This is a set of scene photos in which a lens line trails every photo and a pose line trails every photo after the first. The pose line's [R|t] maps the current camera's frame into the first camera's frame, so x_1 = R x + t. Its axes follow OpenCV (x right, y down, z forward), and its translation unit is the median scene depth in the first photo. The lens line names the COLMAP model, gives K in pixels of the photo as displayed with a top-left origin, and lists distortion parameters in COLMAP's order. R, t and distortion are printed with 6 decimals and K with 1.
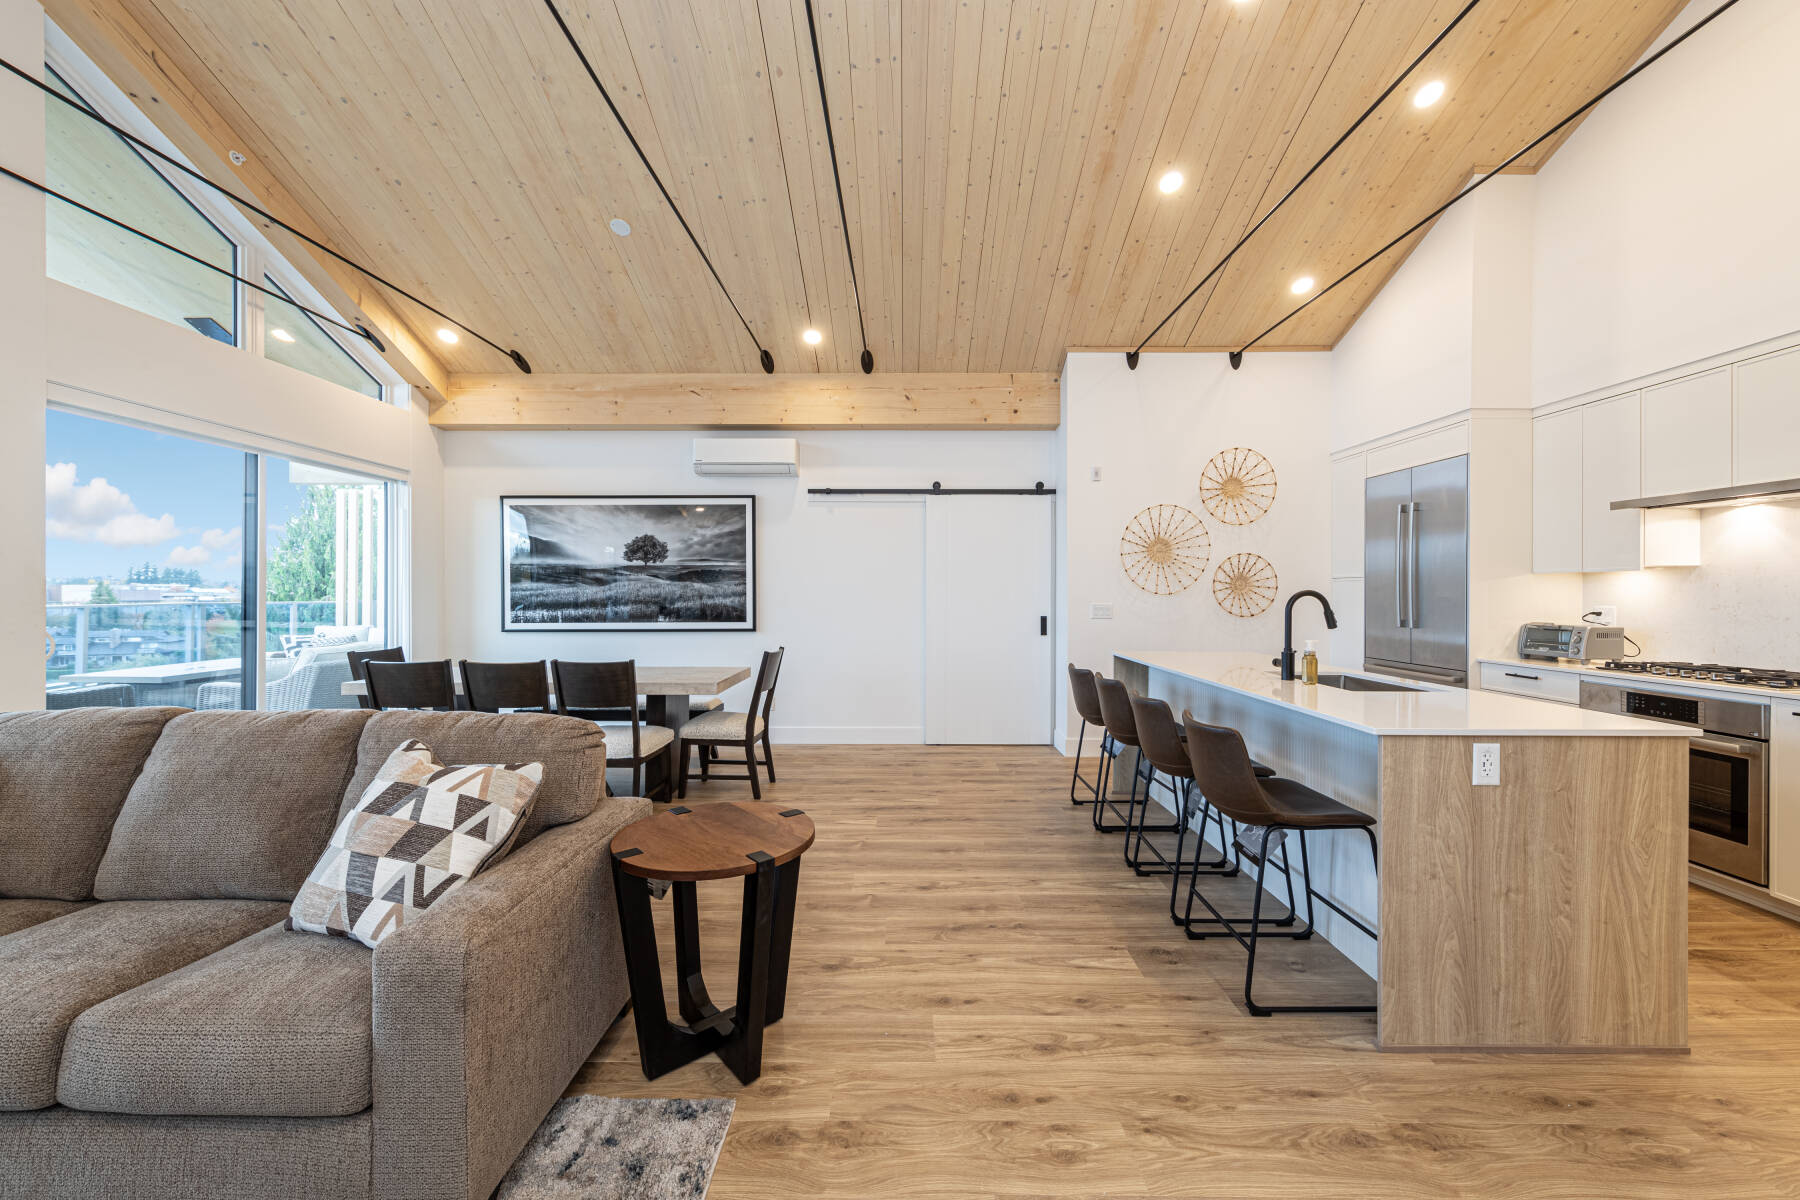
lens RADIAL K [[695.9, 0, 900.0], [0, 695.9, 595.8], [0, 0, 1]] dist [0.004384, -0.000075]
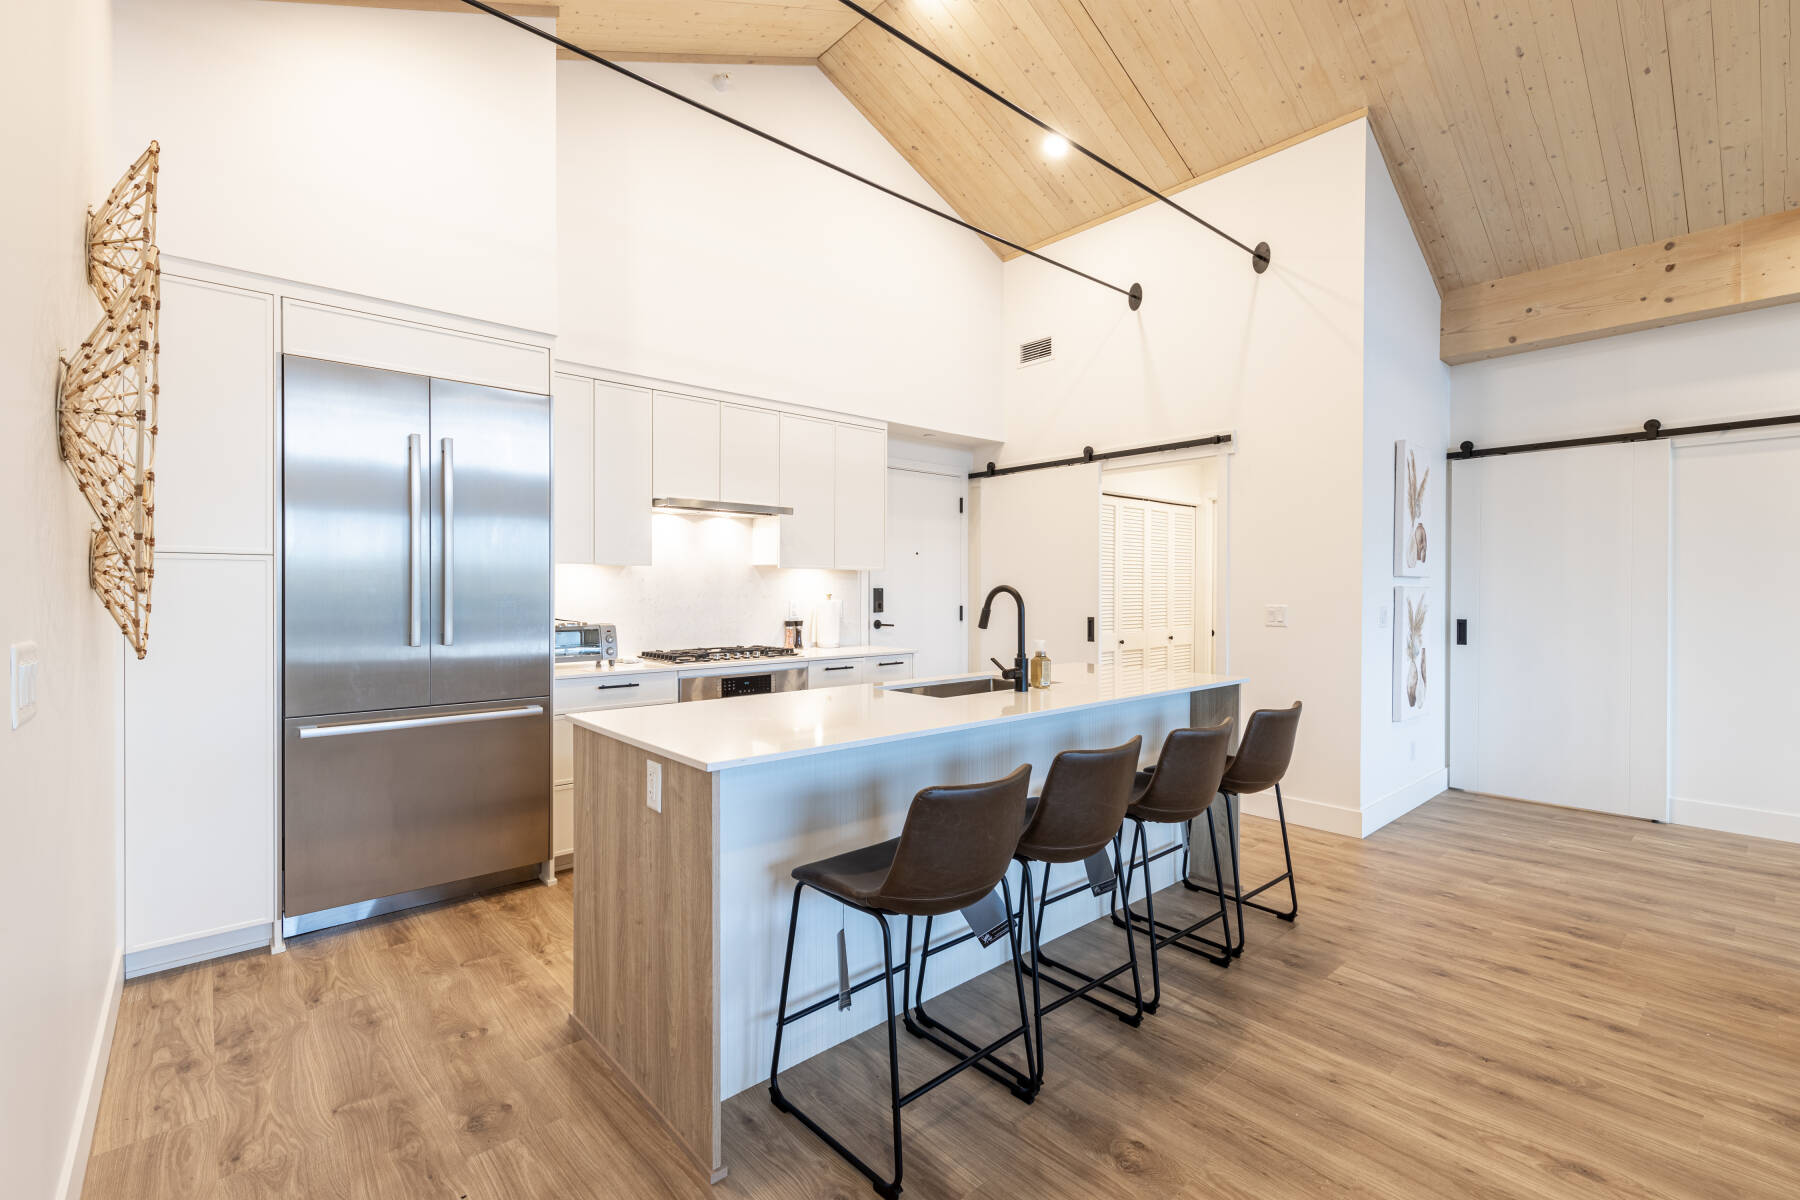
lens RADIAL K [[787.2, 0, 896.9], [0, 787.2, 594.8], [0, 0, 1]] dist [0.001817, 0.000715]
pose [[-0.666337, -0.008464, 0.745603, -0.033567], [0.001249, 0.999921, 0.012468, -0.005232], [-0.745650, 0.009239, -0.666274, 1.046661]]
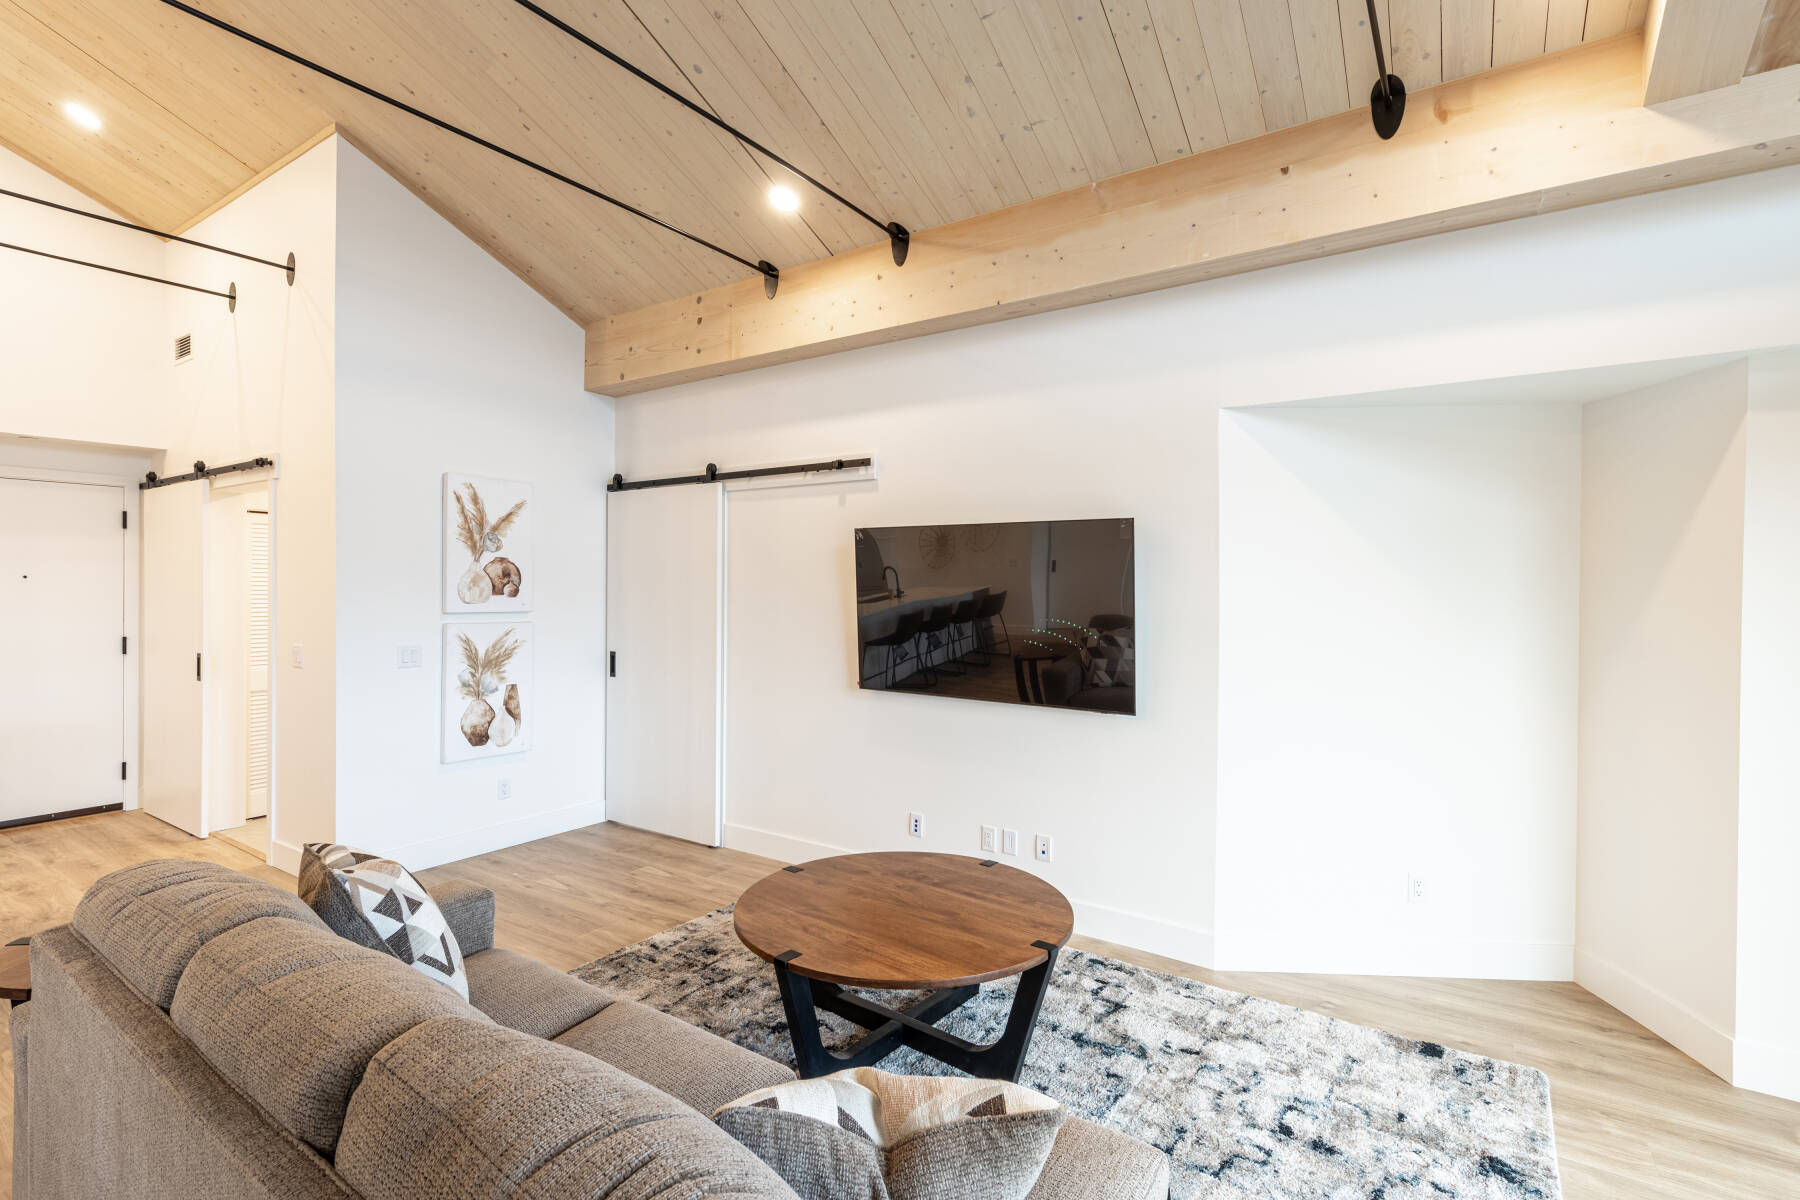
lens RADIAL K [[830.3, 0, 904.9], [0, 830.3, 593.6], [0, 0, 1]] dist [0.000764, 0.000765]
pose [[-0.835947, -0.011030, 0.548700, -0.652639], [-0.006307, 0.999925, 0.010491, -0.047382], [-0.548774, 0.005309, -0.835954, 0.525727]]
